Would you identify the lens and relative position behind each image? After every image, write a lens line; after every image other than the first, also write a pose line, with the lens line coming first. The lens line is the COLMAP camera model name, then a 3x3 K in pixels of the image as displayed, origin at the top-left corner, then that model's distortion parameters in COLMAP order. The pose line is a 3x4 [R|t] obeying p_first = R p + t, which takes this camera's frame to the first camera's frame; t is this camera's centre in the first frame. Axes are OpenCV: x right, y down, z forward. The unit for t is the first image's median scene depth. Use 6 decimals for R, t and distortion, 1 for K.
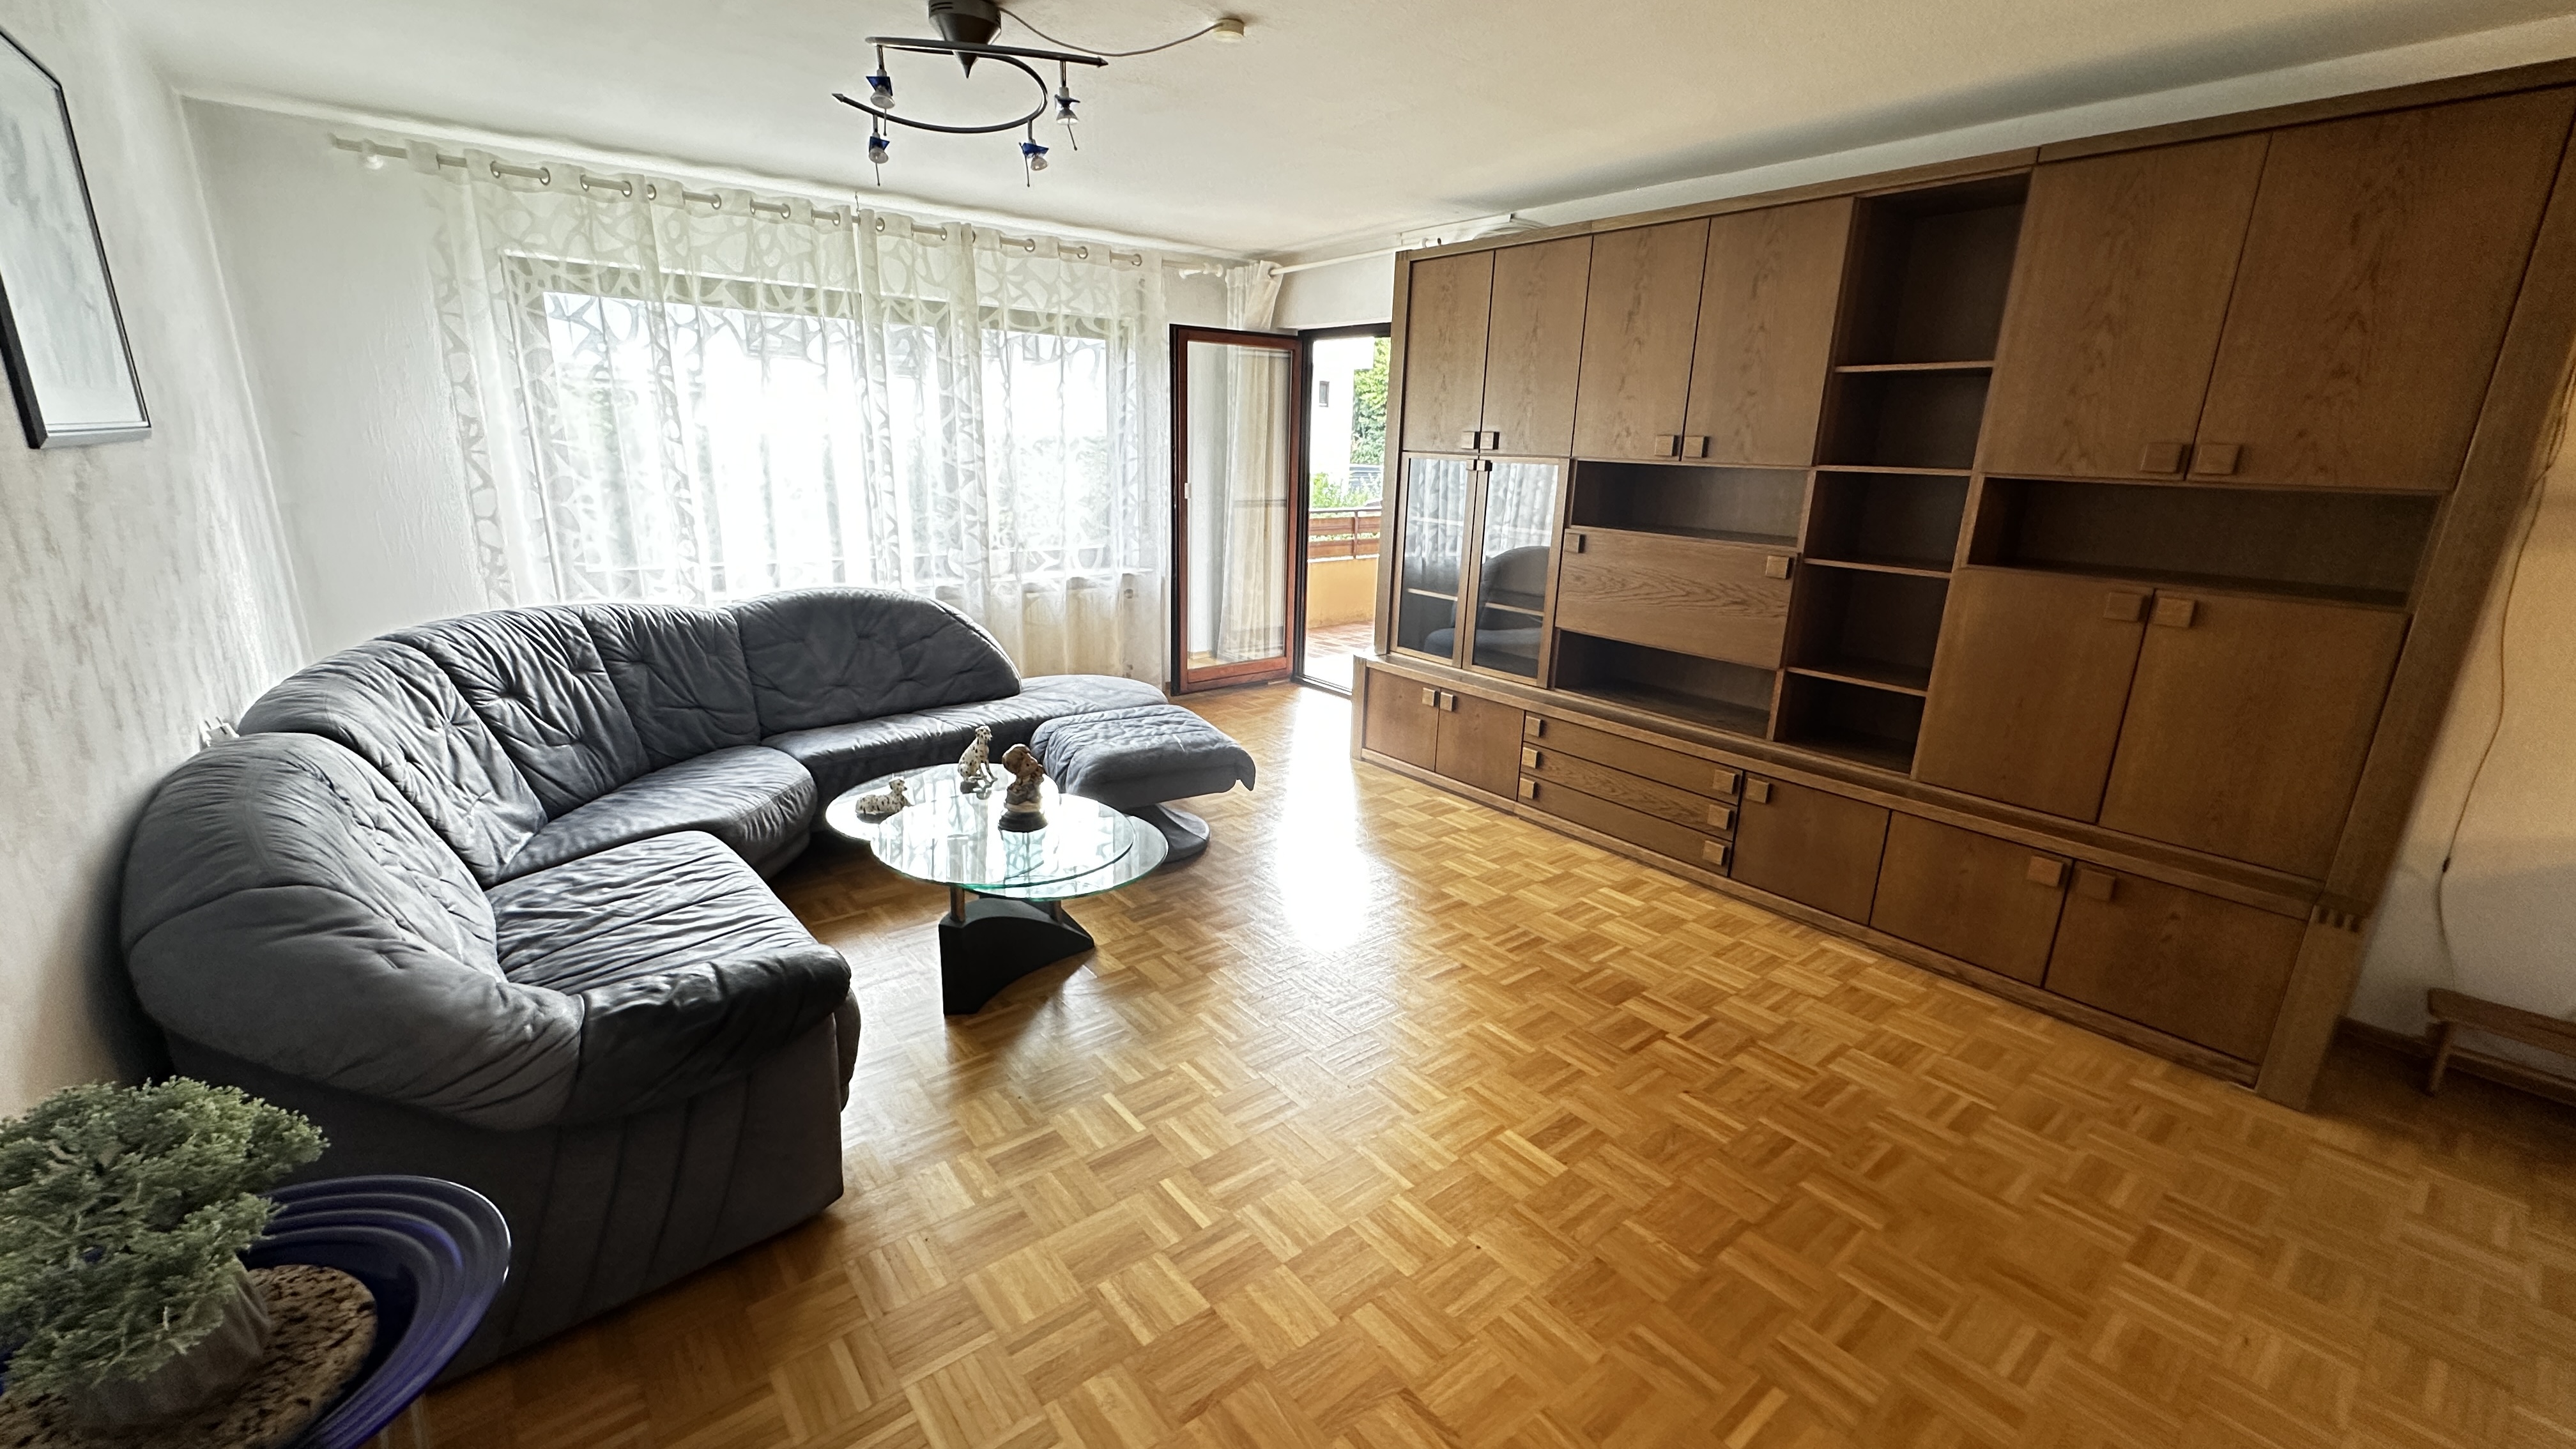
lens RADIAL K [[1027.6, 0, 1288.0], [0, 1027.6, 724.5], [0, 0, 1]] dist [-0.001097, -0.000221]
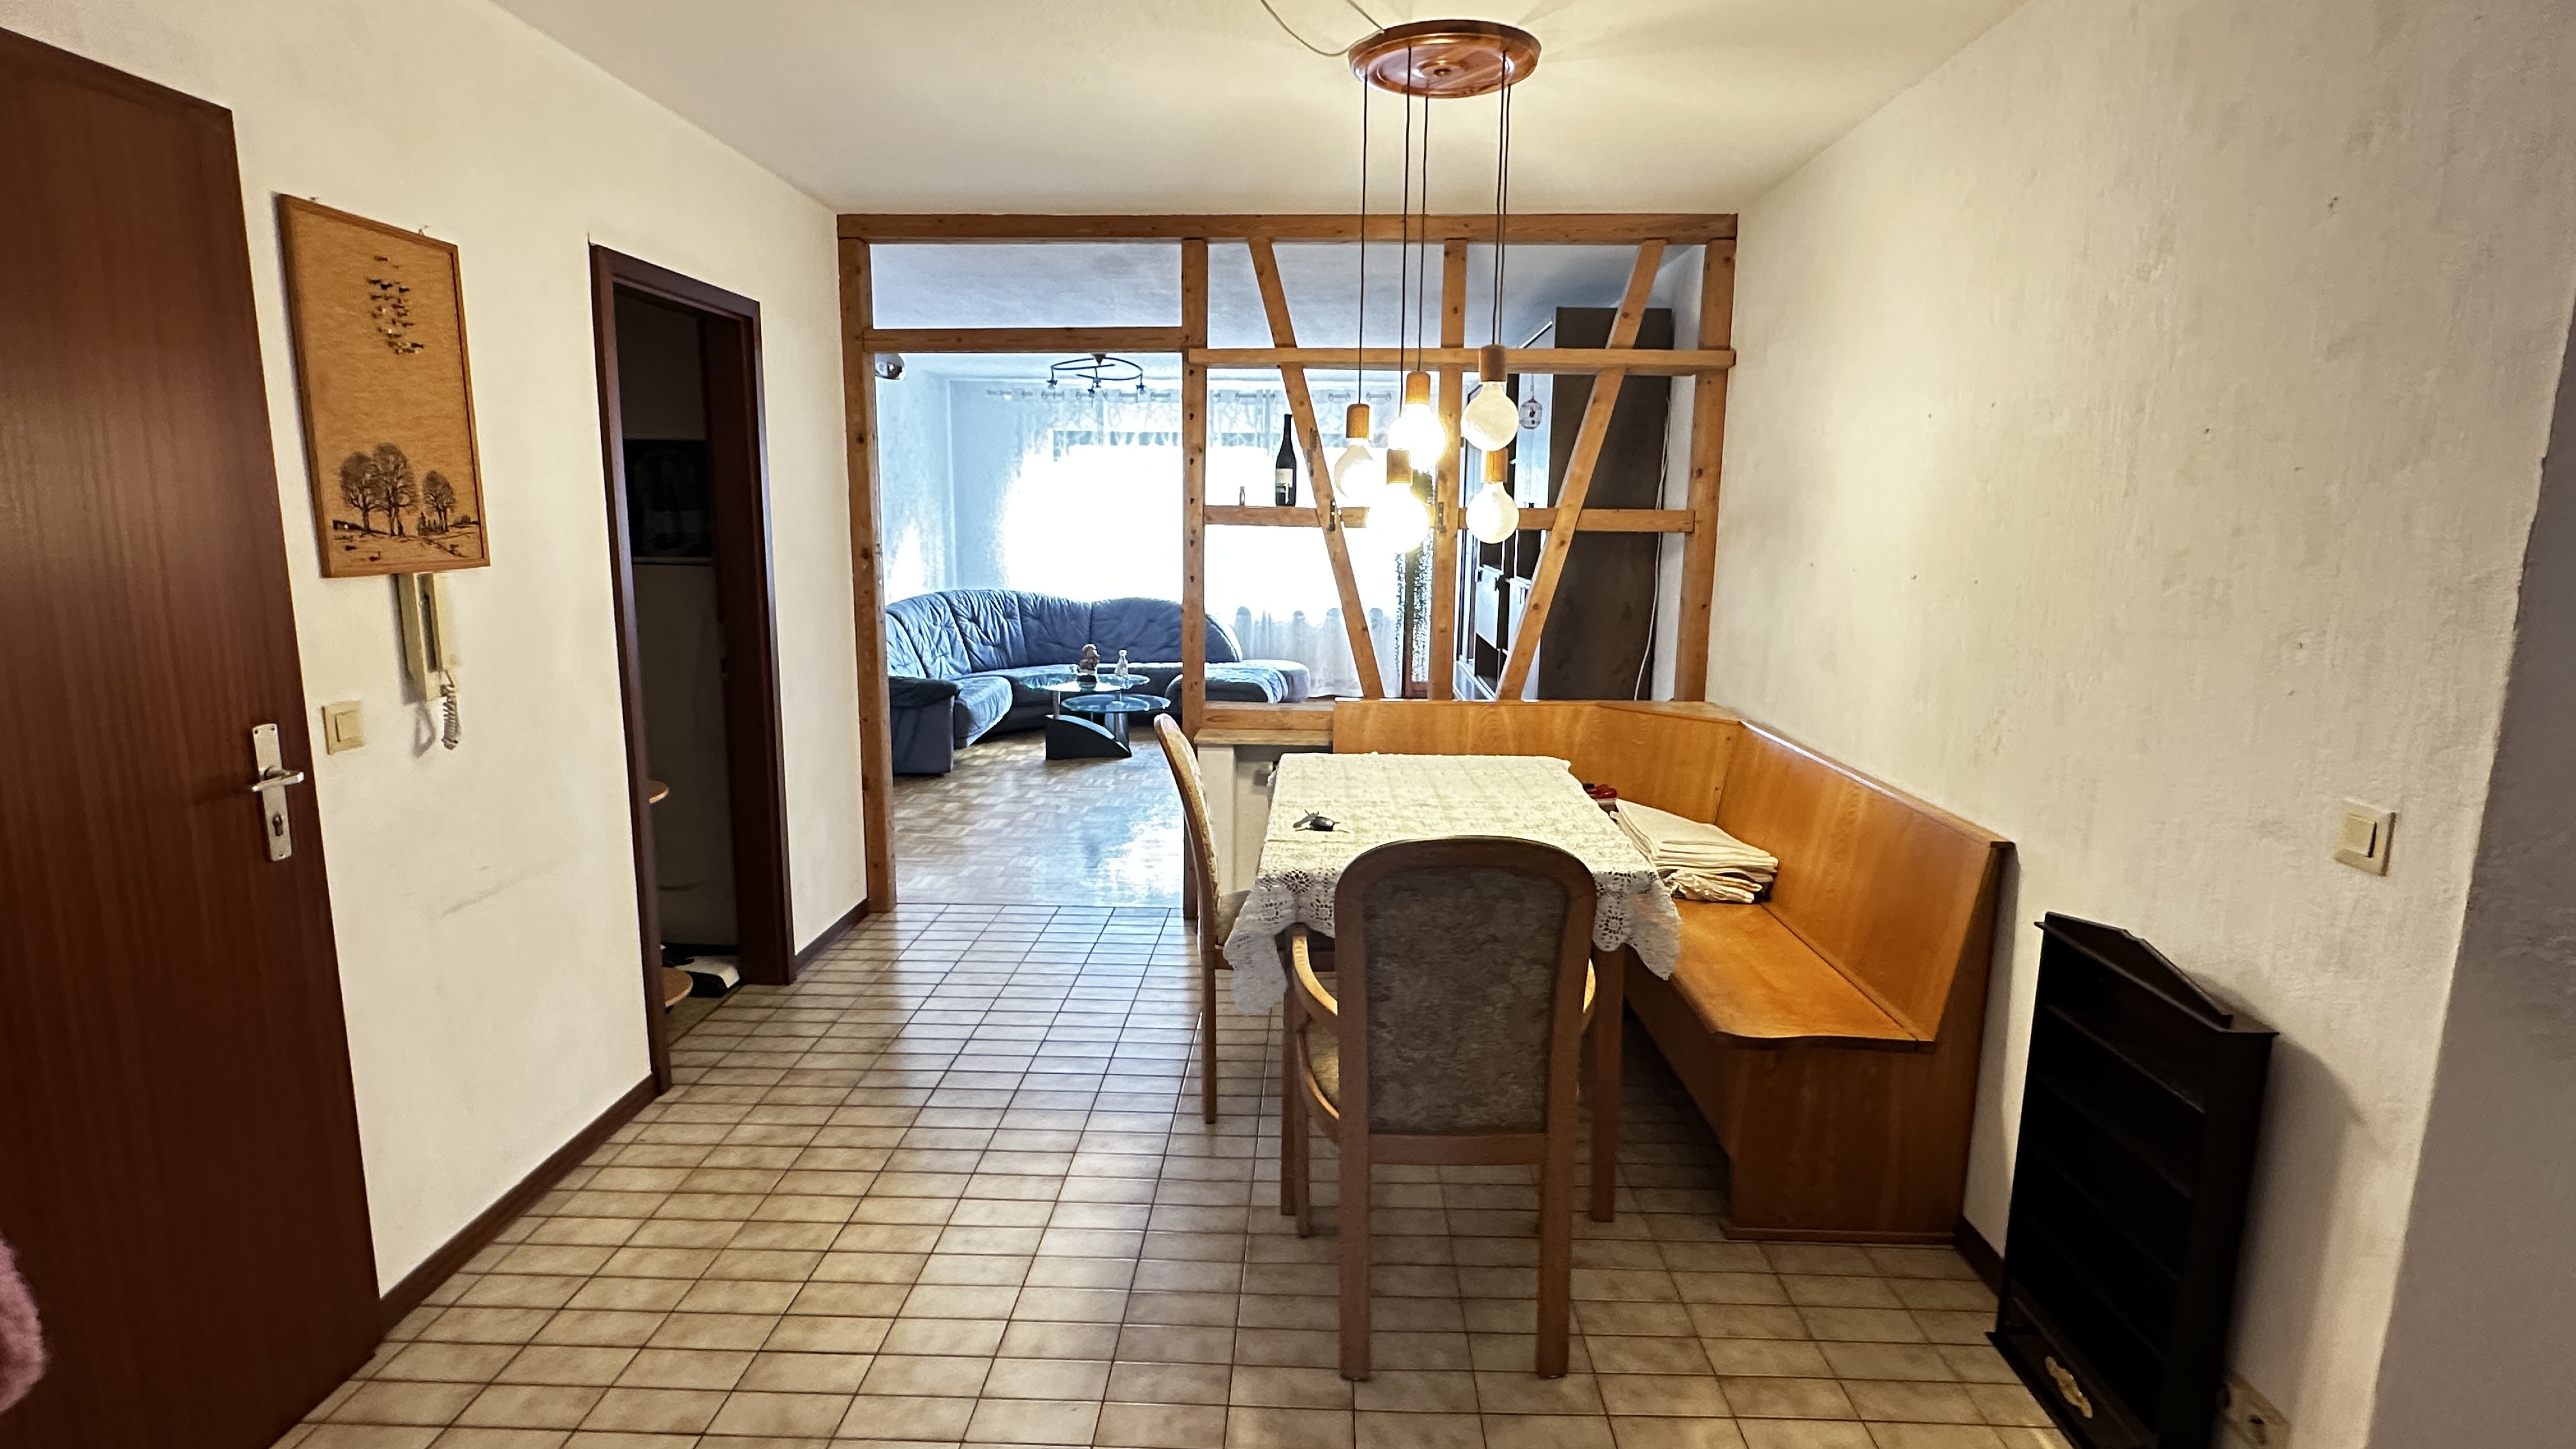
lens RADIAL K [[1286.1, 0, 1288.0], [0, 1286.1, 724.5], [0, 0, 1]] dist [-0.000238, -0.000127]
pose [[0.761484, 0.087276, -0.642281, 1.342927], [-0.164339, 0.984512, -0.061059, 0.208846], [0.627004, 0.152048, 0.764034, -0.605939]]
